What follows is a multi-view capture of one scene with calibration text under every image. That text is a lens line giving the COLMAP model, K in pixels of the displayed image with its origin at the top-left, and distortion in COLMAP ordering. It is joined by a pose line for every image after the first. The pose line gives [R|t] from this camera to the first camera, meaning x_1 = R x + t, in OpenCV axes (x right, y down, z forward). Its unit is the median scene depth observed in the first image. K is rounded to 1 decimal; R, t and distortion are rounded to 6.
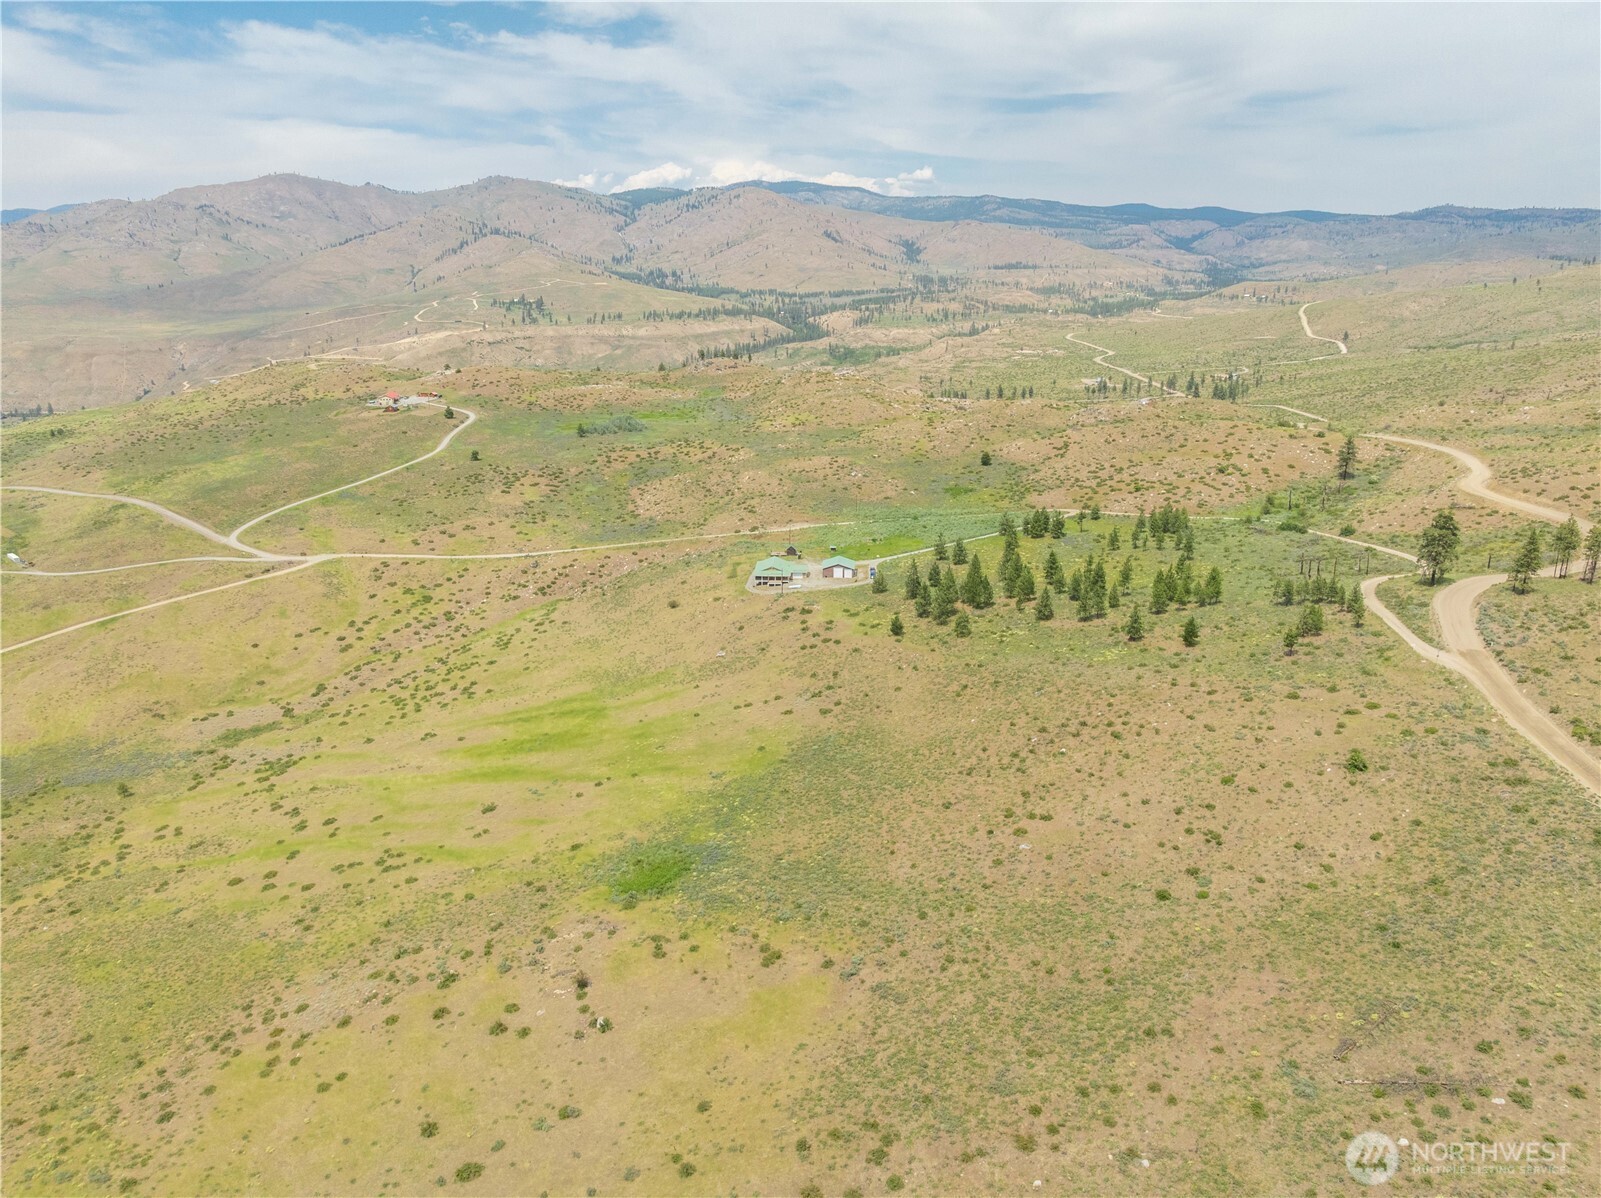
lens RADIAL K [[1124.6, 0, 802.1], [0, 1124.6, 596.2], [0, 0, 1]] dist [-0.041673, 0.002153]
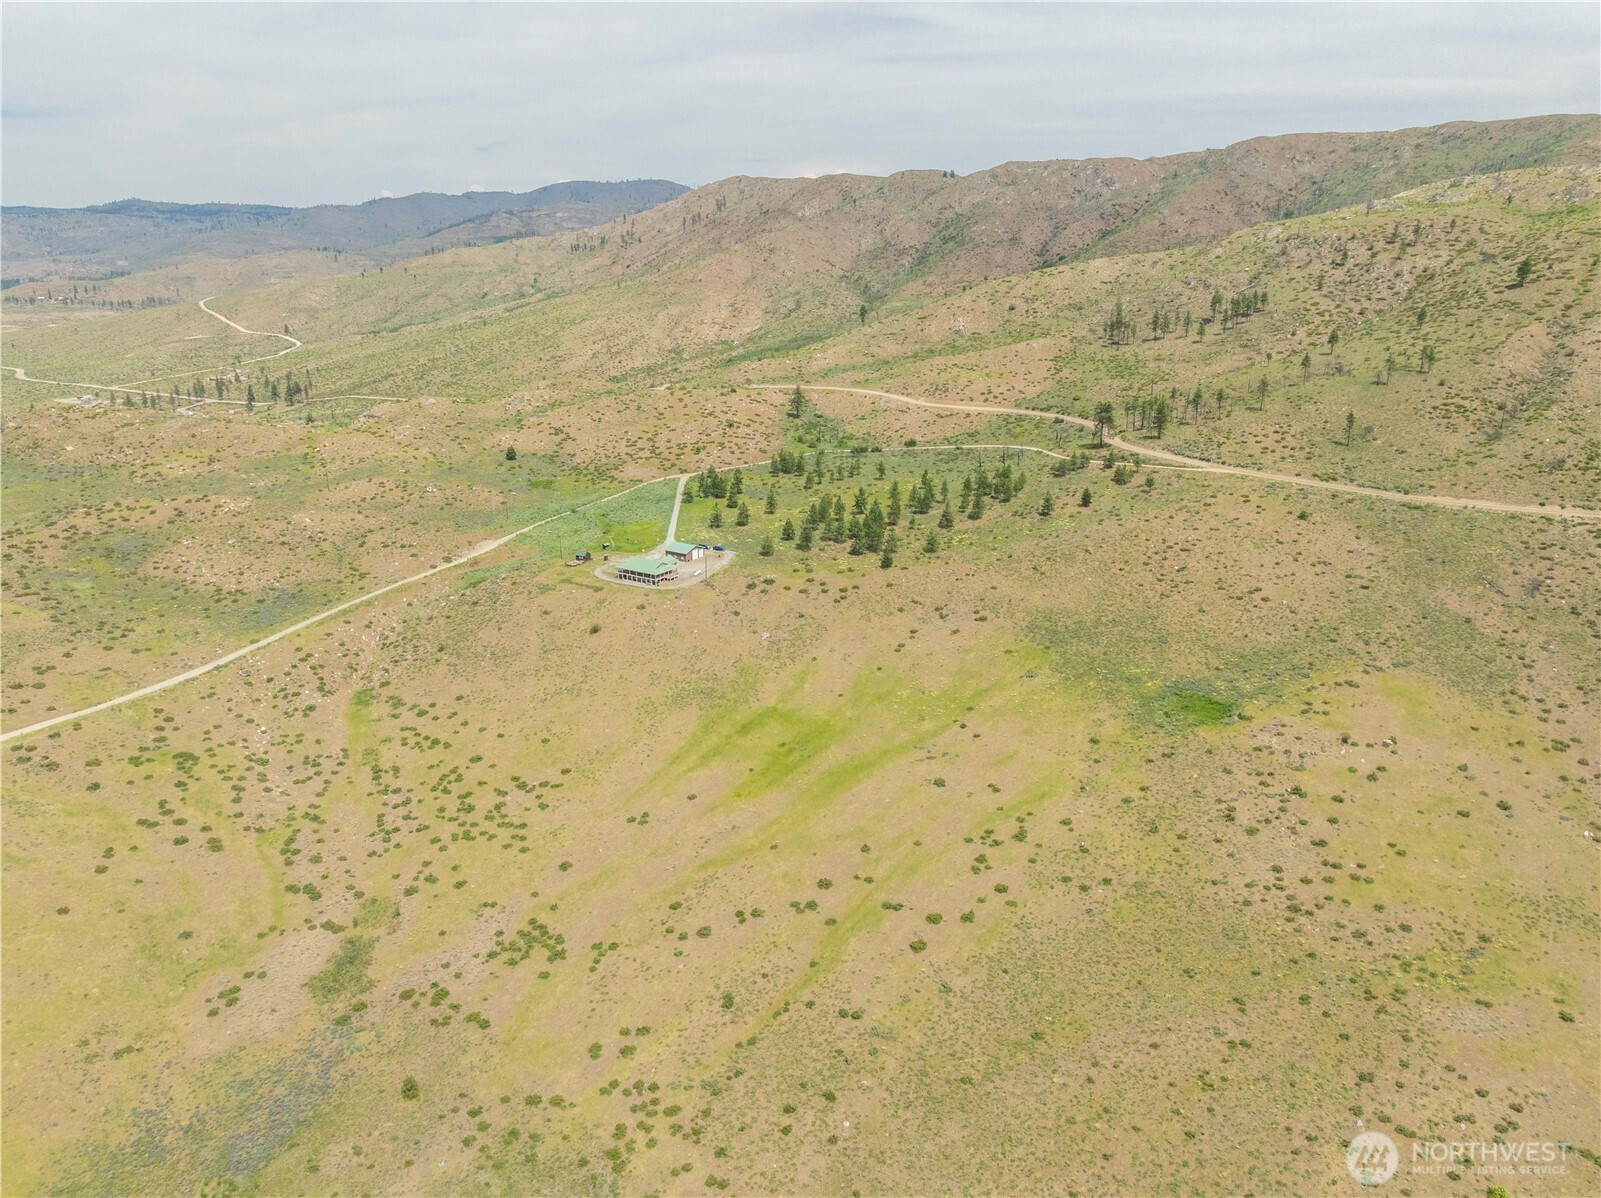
lens RADIAL K [[1124.6, 0, 802.7], [0, 1124.6, 600.0], [0, 0, 1]] dist [-0.041673, 0.002153]
pose [[0.492058, -0.259440, 0.831005, -1.319424], [0.252562, 0.956050, 0.148931, -0.182429], [-0.833122, 0.136597, 0.535957, 0.585619]]
